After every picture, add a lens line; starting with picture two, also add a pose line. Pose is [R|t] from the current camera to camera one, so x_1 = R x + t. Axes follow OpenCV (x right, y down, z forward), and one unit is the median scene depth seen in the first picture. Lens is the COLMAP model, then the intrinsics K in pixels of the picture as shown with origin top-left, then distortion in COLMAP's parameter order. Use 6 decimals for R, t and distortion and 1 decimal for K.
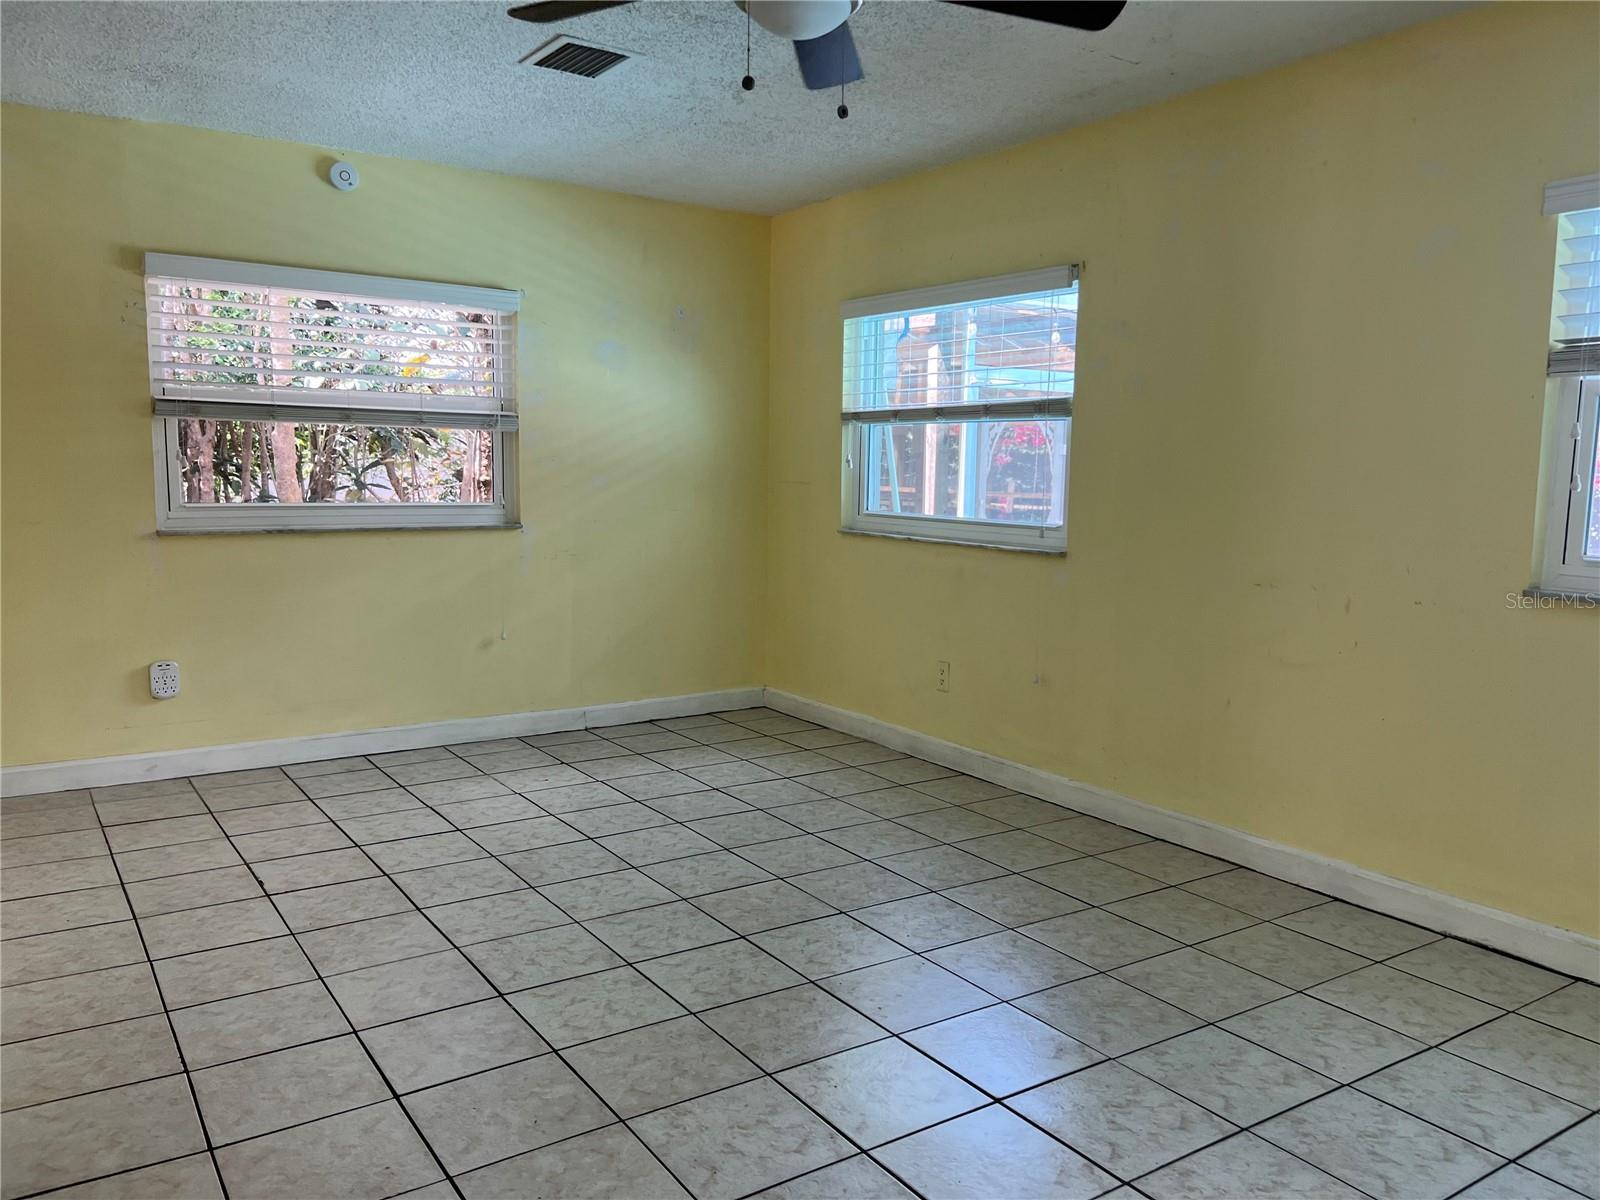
lens RADIAL K [[1212.1, 0, 803.9], [0, 1212.1, 579.8], [0, 0, 1]] dist [0.048287, -0.004022]
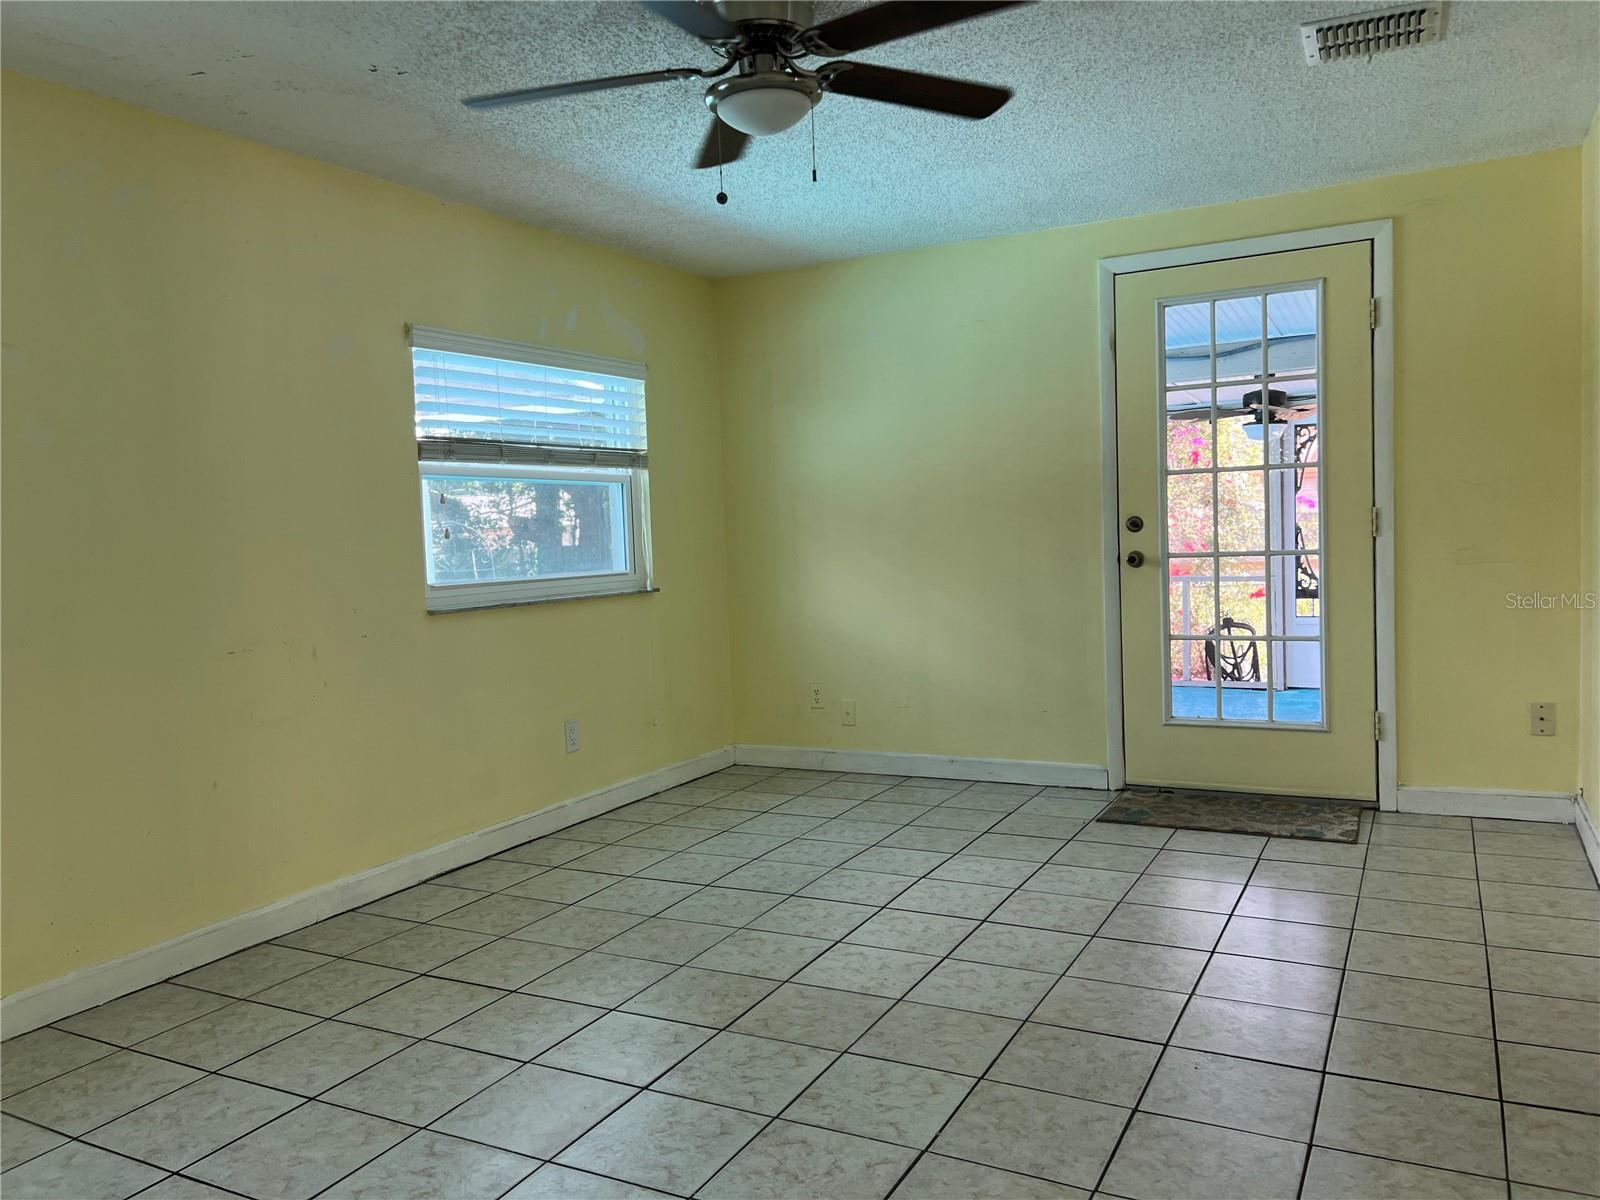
lens RADIAL K [[1187.2, 0, 800.0], [0, 1187.2, 600.0], [0, 0, 1]] dist [0.083936, -0.000635]
pose [[-0.470374, -0.056053, 0.880685, -0.834437], [0.109094, 0.986632, 0.121064, -0.127655], [-0.875698, 0.153023, -0.457971, 1.275418]]
